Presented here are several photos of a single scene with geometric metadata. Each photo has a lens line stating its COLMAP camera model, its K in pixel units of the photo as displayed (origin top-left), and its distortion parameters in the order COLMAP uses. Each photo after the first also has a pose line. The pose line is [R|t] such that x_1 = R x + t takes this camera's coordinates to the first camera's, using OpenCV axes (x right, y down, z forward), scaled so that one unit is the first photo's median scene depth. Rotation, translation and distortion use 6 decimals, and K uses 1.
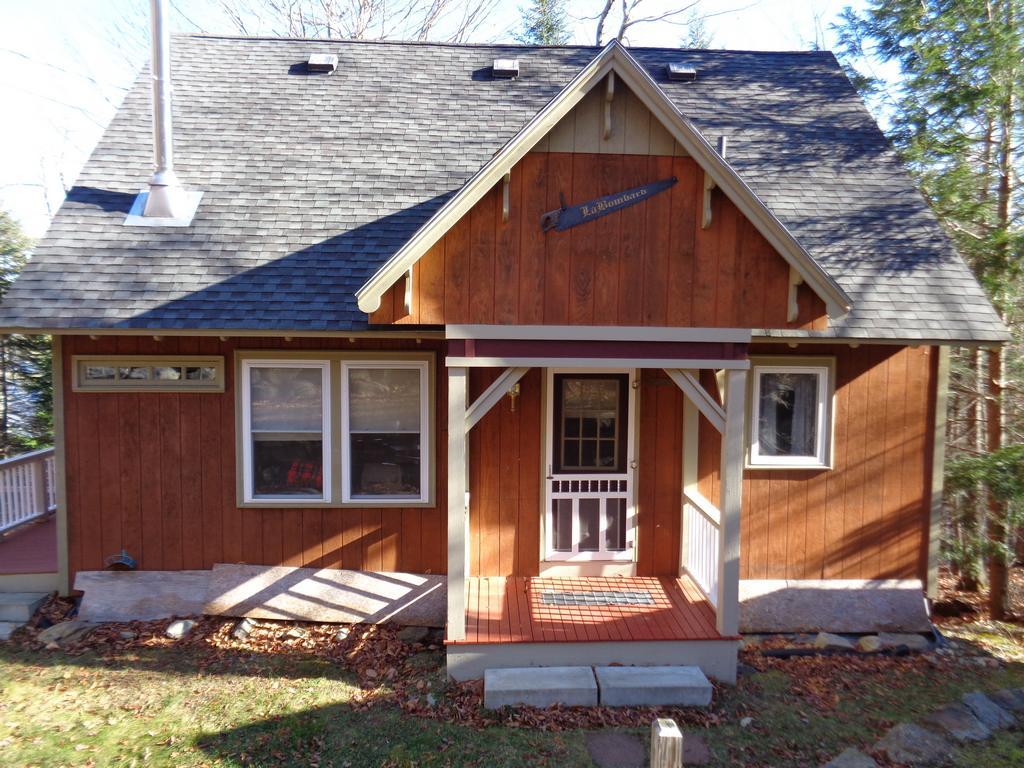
lens RADIAL K [[759.0, 0, 512.0], [0, 759.0, 384.0], [0, 0, 1]] dist [0.007250, 0.001374]
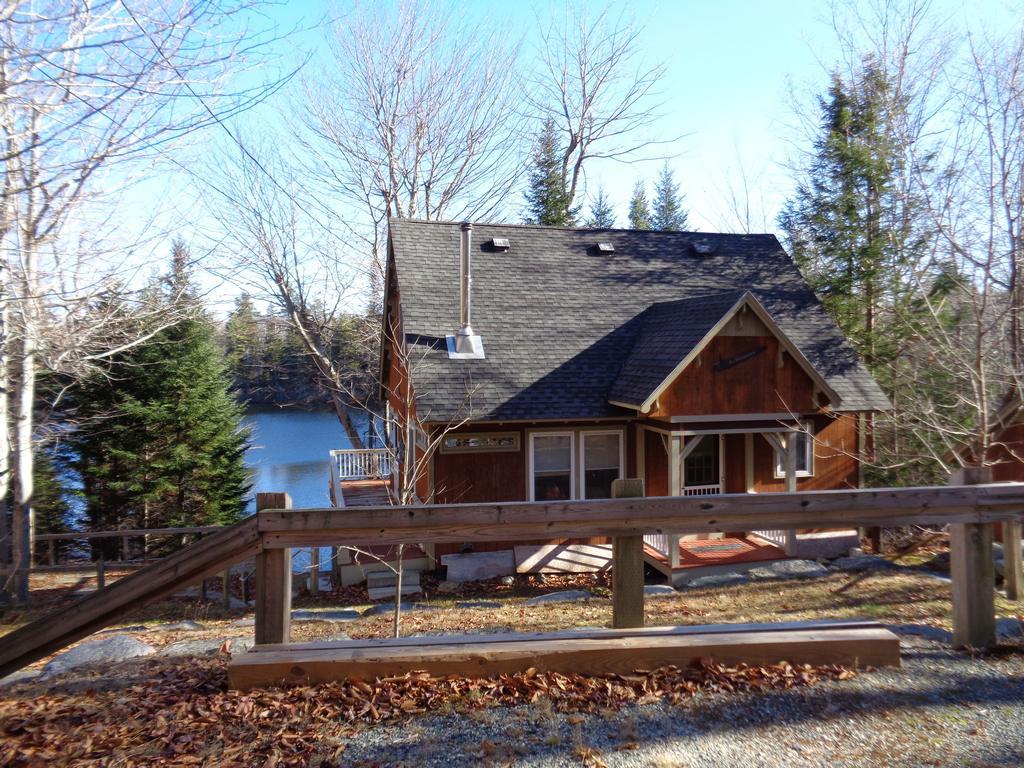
lens RADIAL K [[761.5, 0, 512.0], [0, 761.5, 384.0], [0, 0, 1]] dist [0.000804, 0.000489]
pose [[0.977712, -0.025111, 0.208445, -0.777994], [0.033263, 0.998809, -0.035696, -0.086191], [-0.207300, 0.041834, 0.977383, -0.804252]]
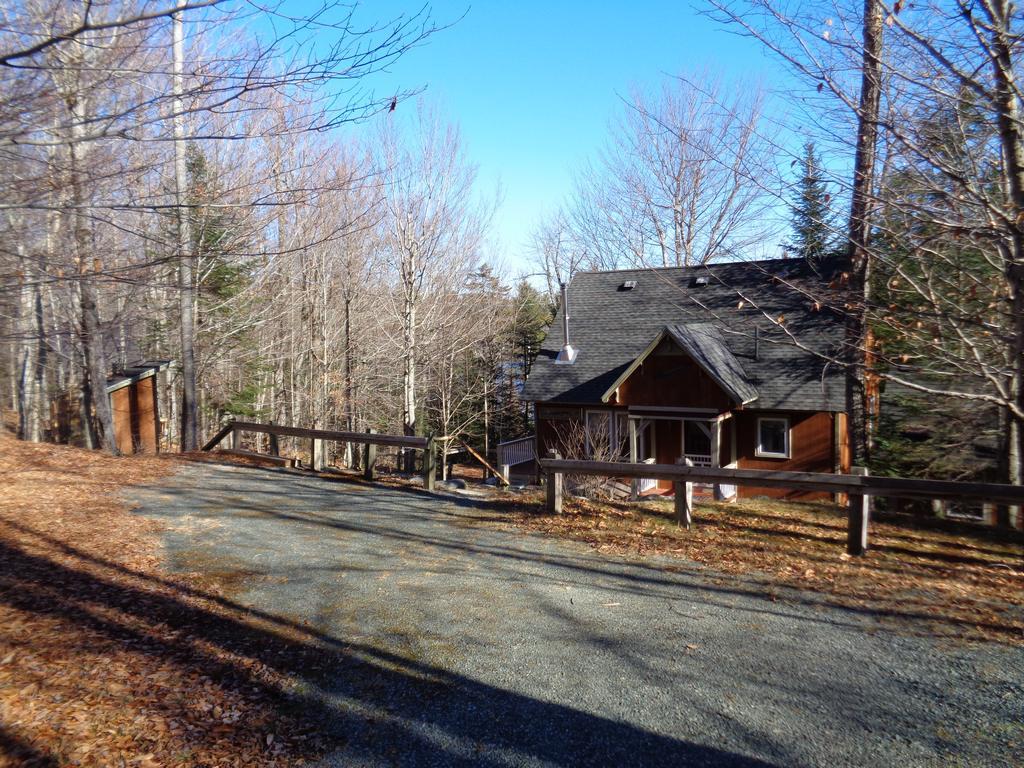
lens RADIAL K [[761.5, 0, 512.0], [0, 761.5, 384.0], [0, 0, 1]] dist [0.000804, 0.000489]
pose [[0.815768, 0.003894, -0.578366, 1.177606], [-0.003749, 0.999992, 0.001445, -0.141546], [0.578367, 0.000989, 0.815776, -1.675222]]
